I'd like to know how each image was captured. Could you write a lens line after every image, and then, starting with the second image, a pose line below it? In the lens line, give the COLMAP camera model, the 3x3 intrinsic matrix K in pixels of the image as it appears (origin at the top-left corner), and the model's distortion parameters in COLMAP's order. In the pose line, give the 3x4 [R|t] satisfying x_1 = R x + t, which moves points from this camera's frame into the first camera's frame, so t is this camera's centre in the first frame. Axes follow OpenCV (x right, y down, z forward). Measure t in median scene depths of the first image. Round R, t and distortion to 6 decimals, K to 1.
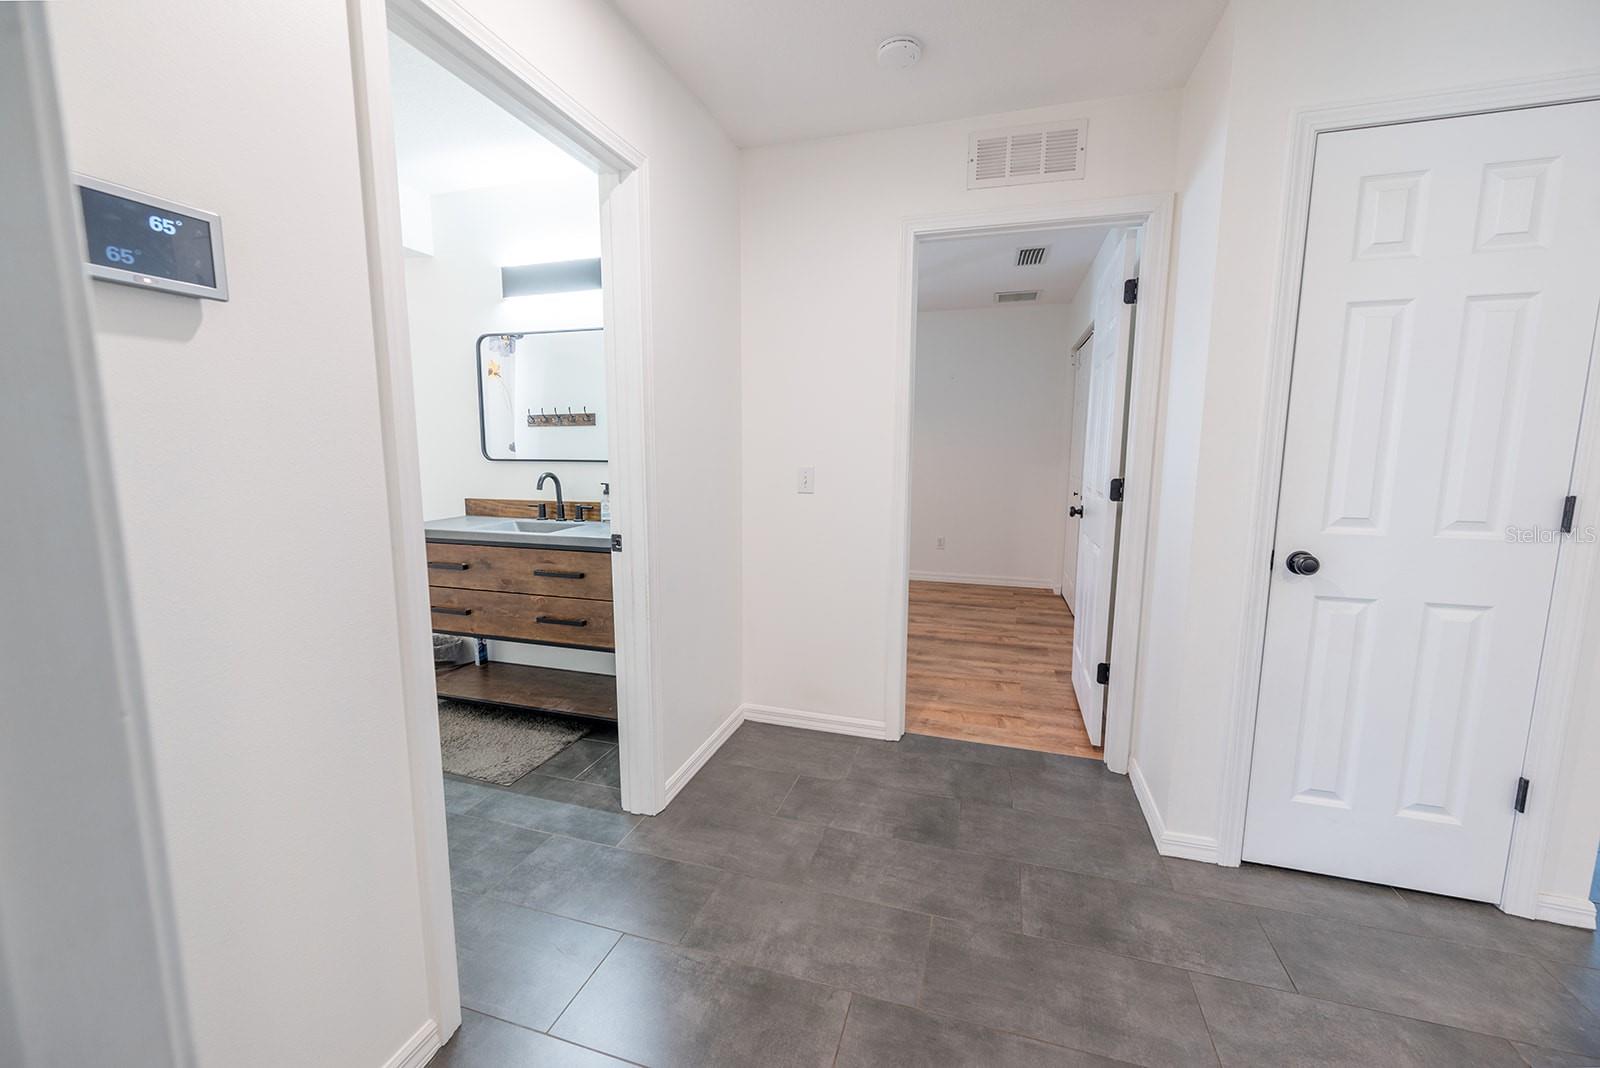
lens RADIAL K [[639.1, 0, 800.0], [0, 639.1, 534.0], [0, 0, 1]] dist [-0.001355, -0.000282]
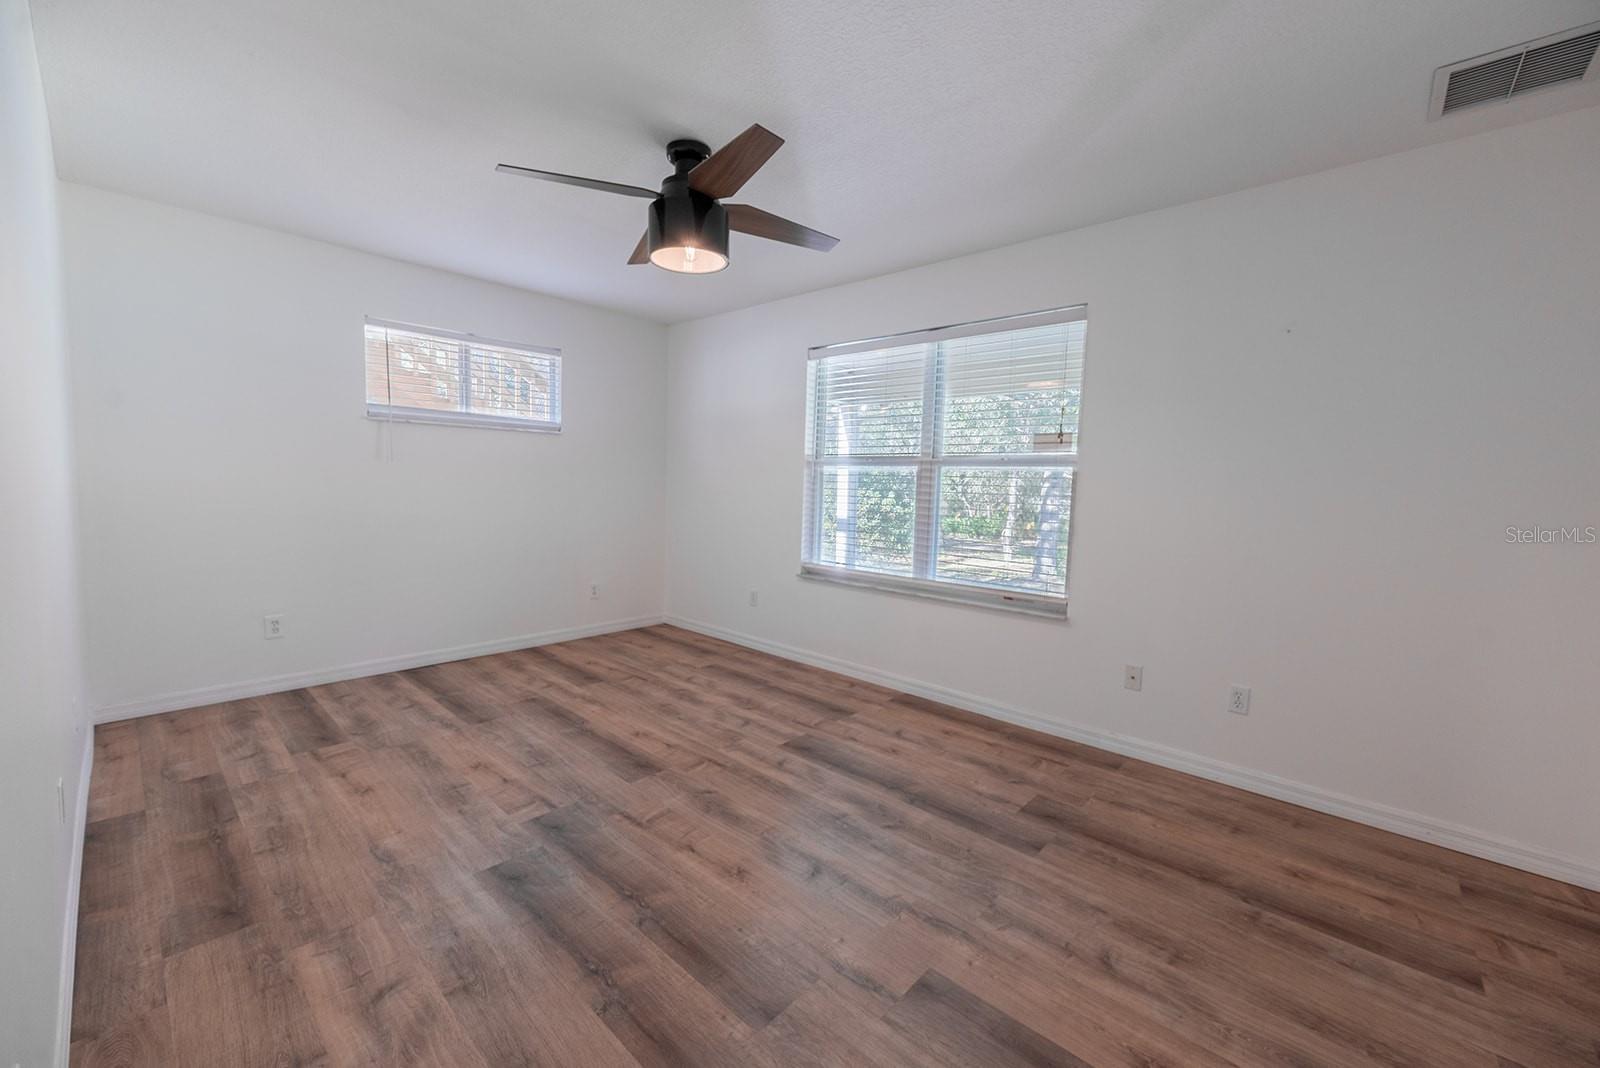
lens RADIAL K [[625.5, 0, 802.0], [0, 625.5, 542.3], [0, 0, 1]] dist [-0.000065, -0.000078]
pose [[0.903341, 0.056785, -0.425148, 0.217230], [-0.076948, 0.996572, -0.030390, -0.106633], [0.421965, 0.060167, 0.904614, 0.817484]]
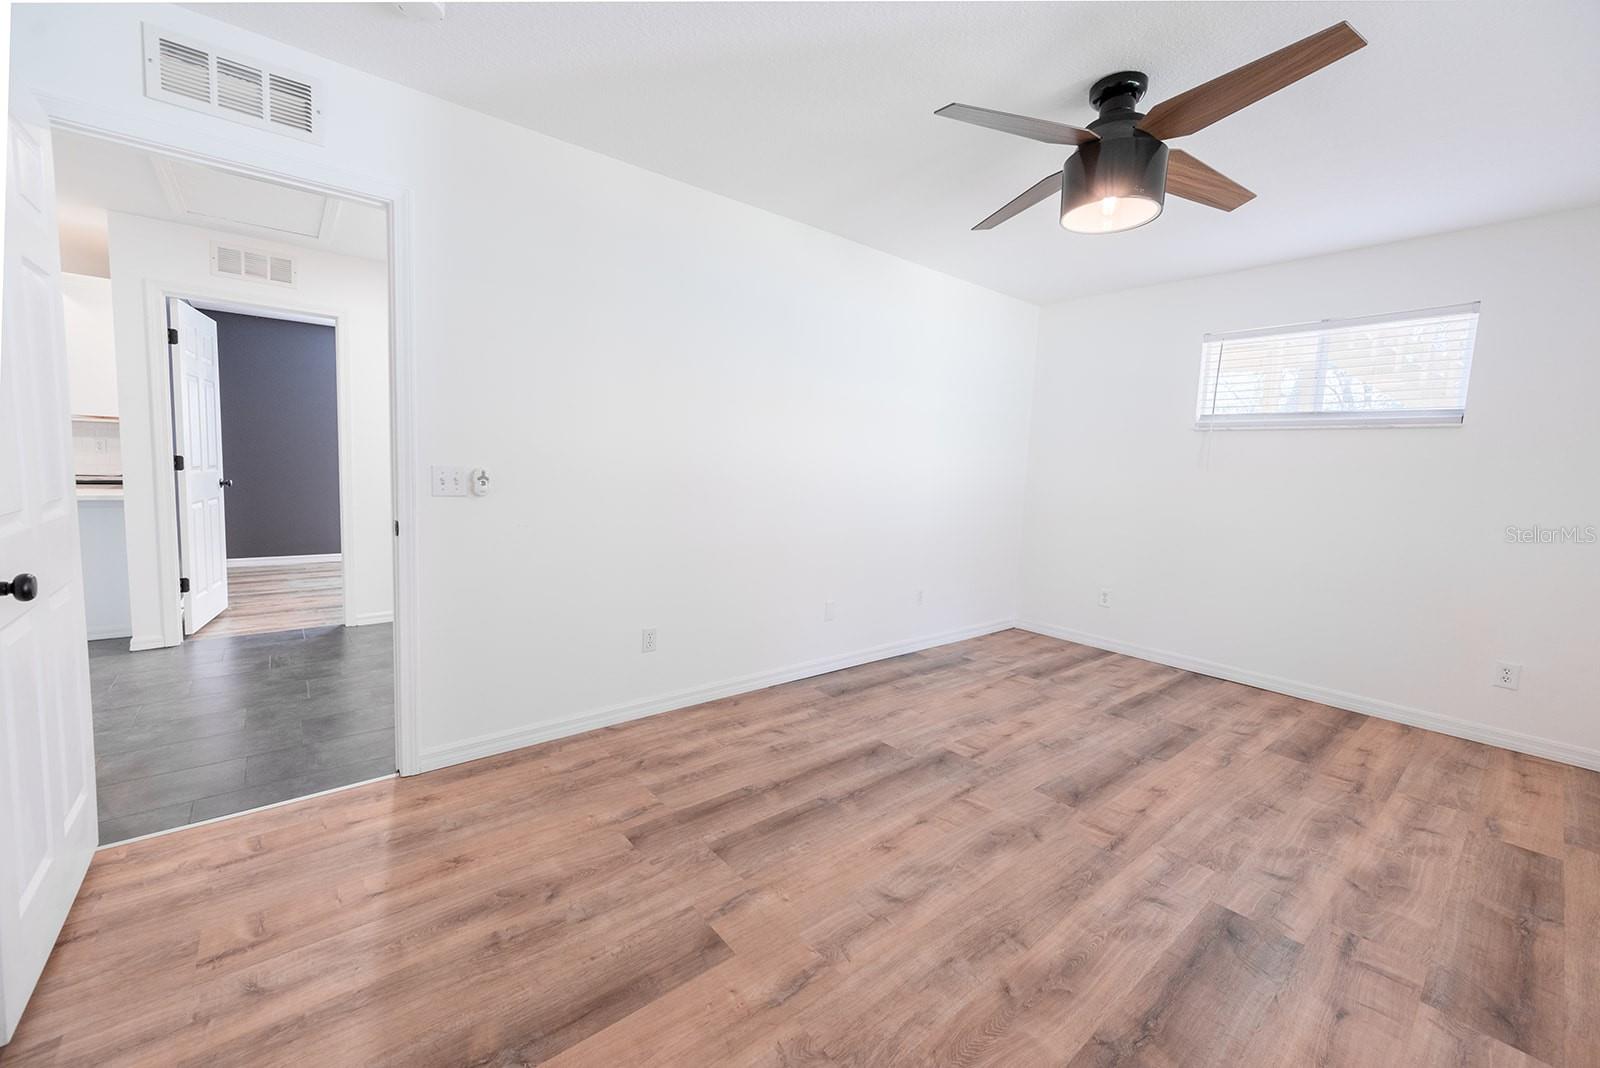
lens RADIAL K [[635.9, 0, 800.4], [0, 635.9, 525.1], [0, 0, 1]] dist [-0.001665, -0.000272]
pose [[-0.546872, 0.052352, -0.835578, 0.473573], [-0.155862, 0.974229, 0.163048, -0.201365], [0.822580, 0.219401, -0.524619, 1.528439]]
